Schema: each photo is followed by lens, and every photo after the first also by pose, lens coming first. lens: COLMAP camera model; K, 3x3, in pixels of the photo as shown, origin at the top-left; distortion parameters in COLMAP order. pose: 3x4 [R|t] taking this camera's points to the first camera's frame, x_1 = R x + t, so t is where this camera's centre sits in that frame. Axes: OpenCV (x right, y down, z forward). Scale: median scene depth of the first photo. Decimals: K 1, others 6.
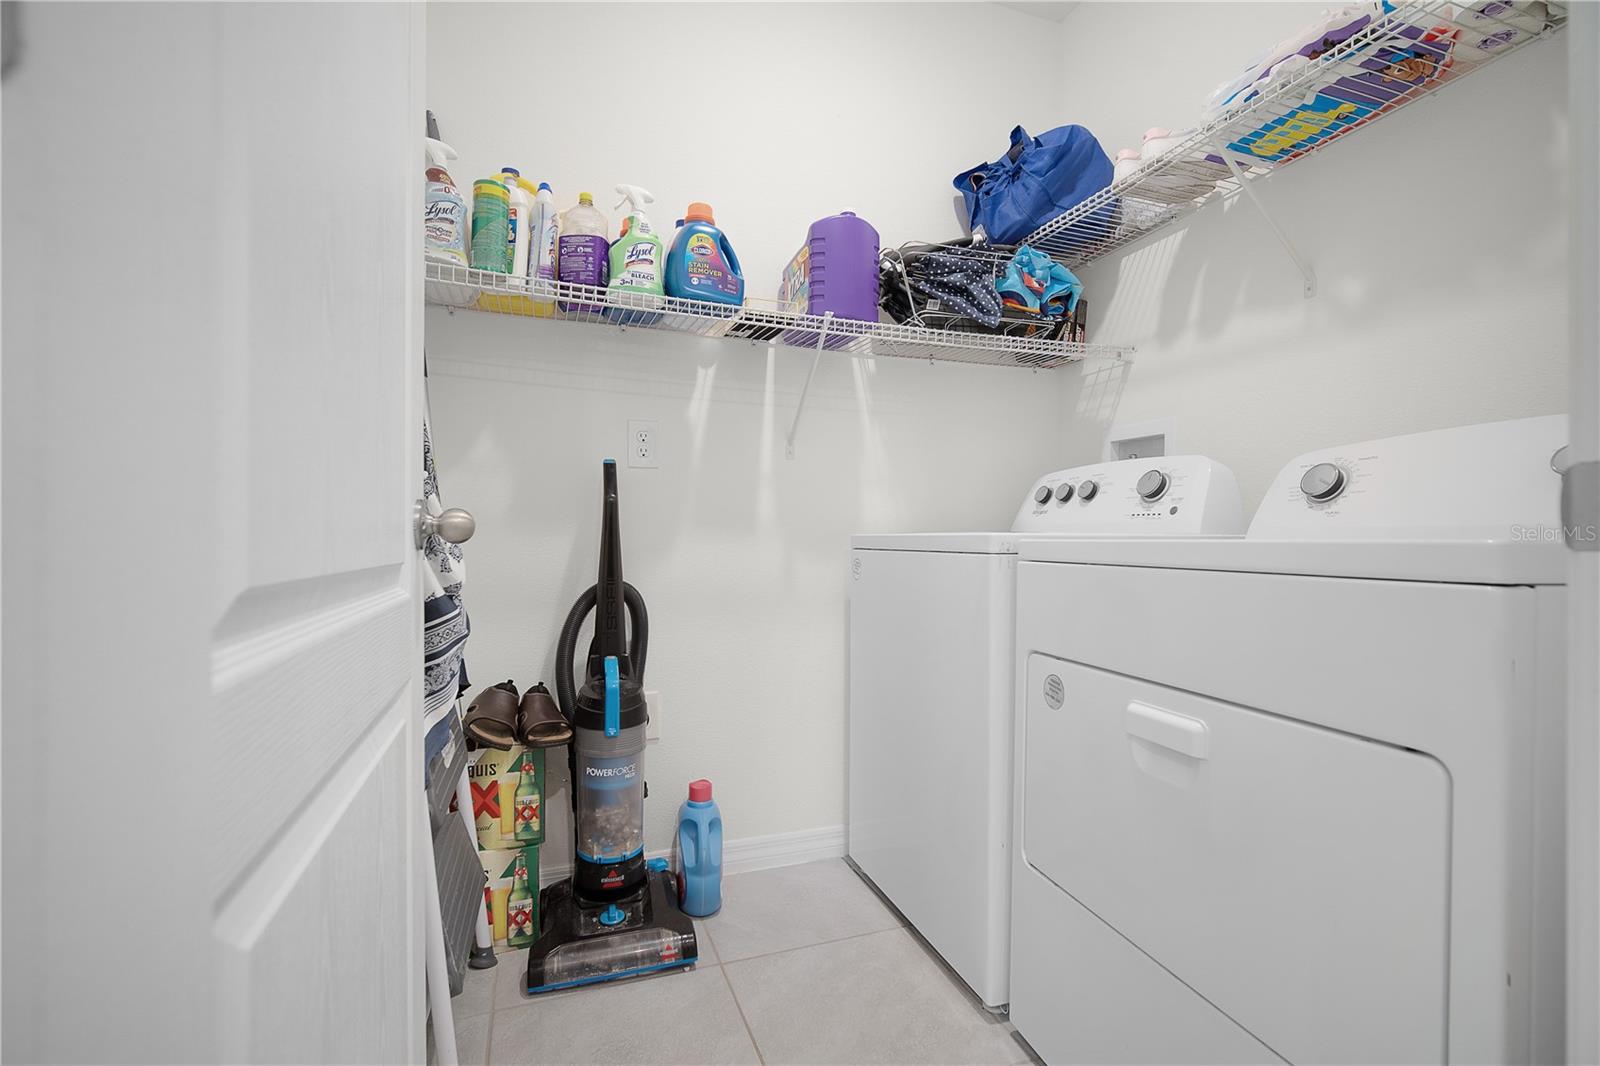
lens RADIAL K [[712.1, 0, 792.4], [0, 712.1, 524.4], [0, 0, 1]] dist [-0.009921, 0.001704]
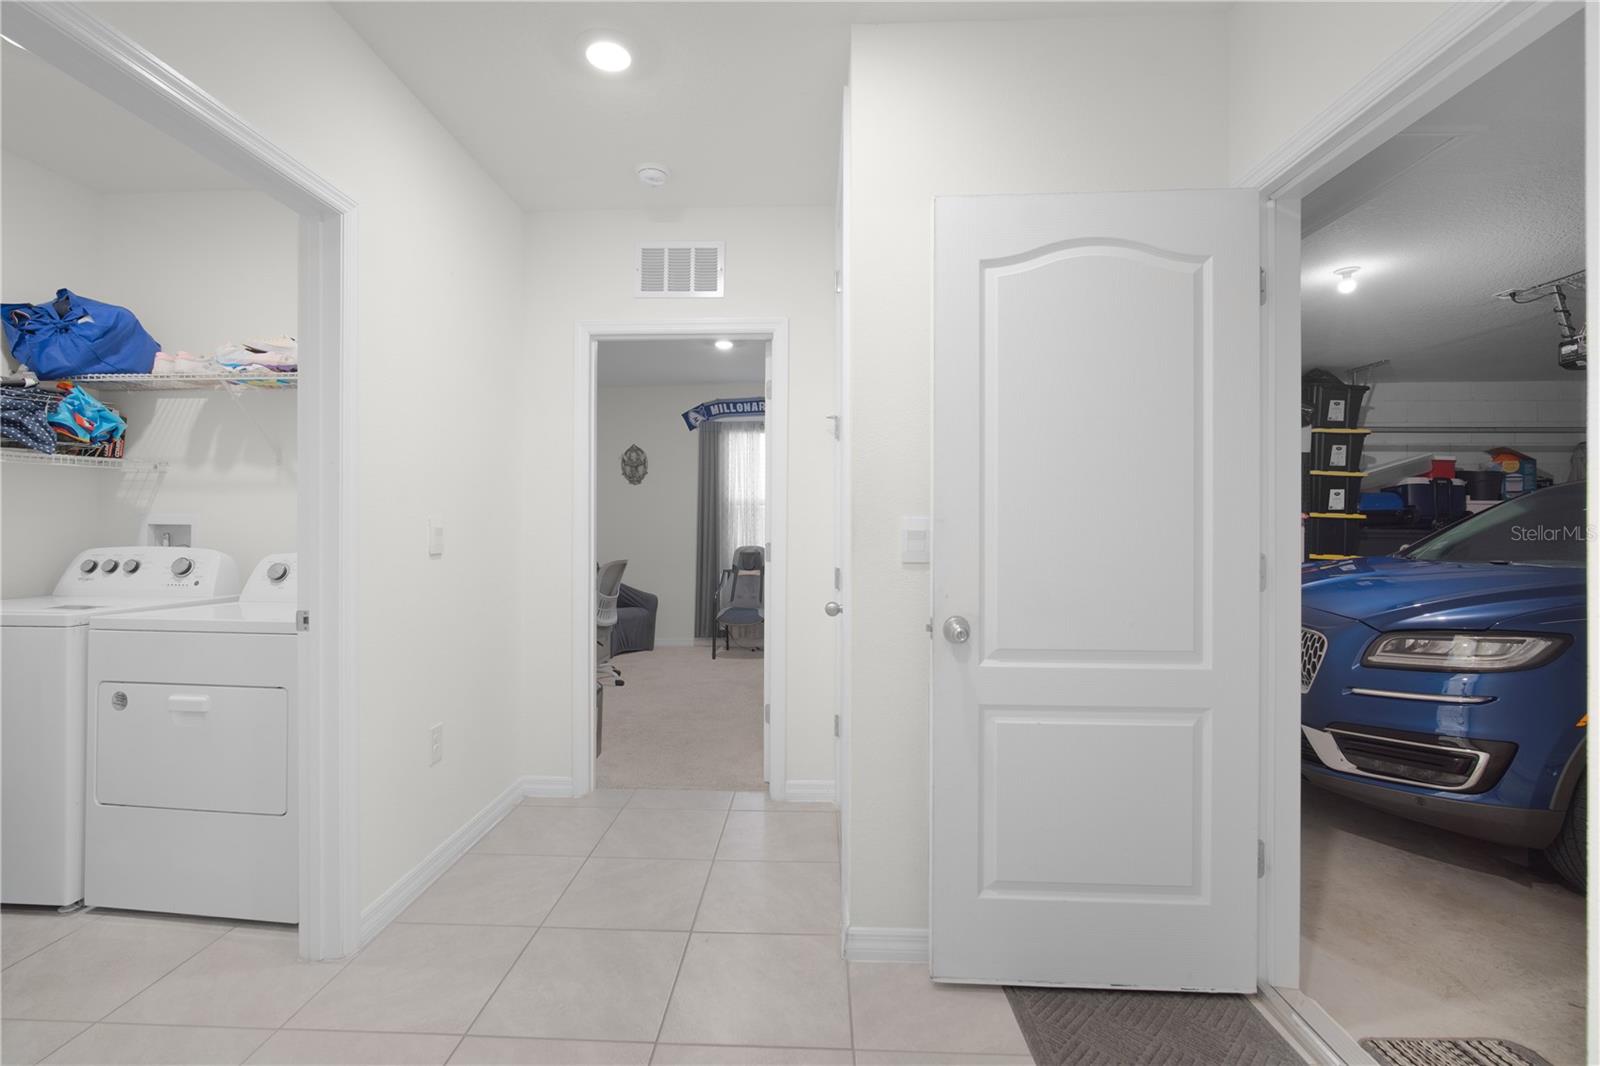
lens RADIAL K [[712.1, 0, 792.4], [0, 712.1, 524.4], [0, 0, 1]] dist [-0.009921, 0.001704]
pose [[0.378078, -0.010593, 0.925713, -0.426725], [-0.017194, 0.999682, 0.018462, -0.184008], [-0.925614, -0.022897, 0.377775, -0.831710]]
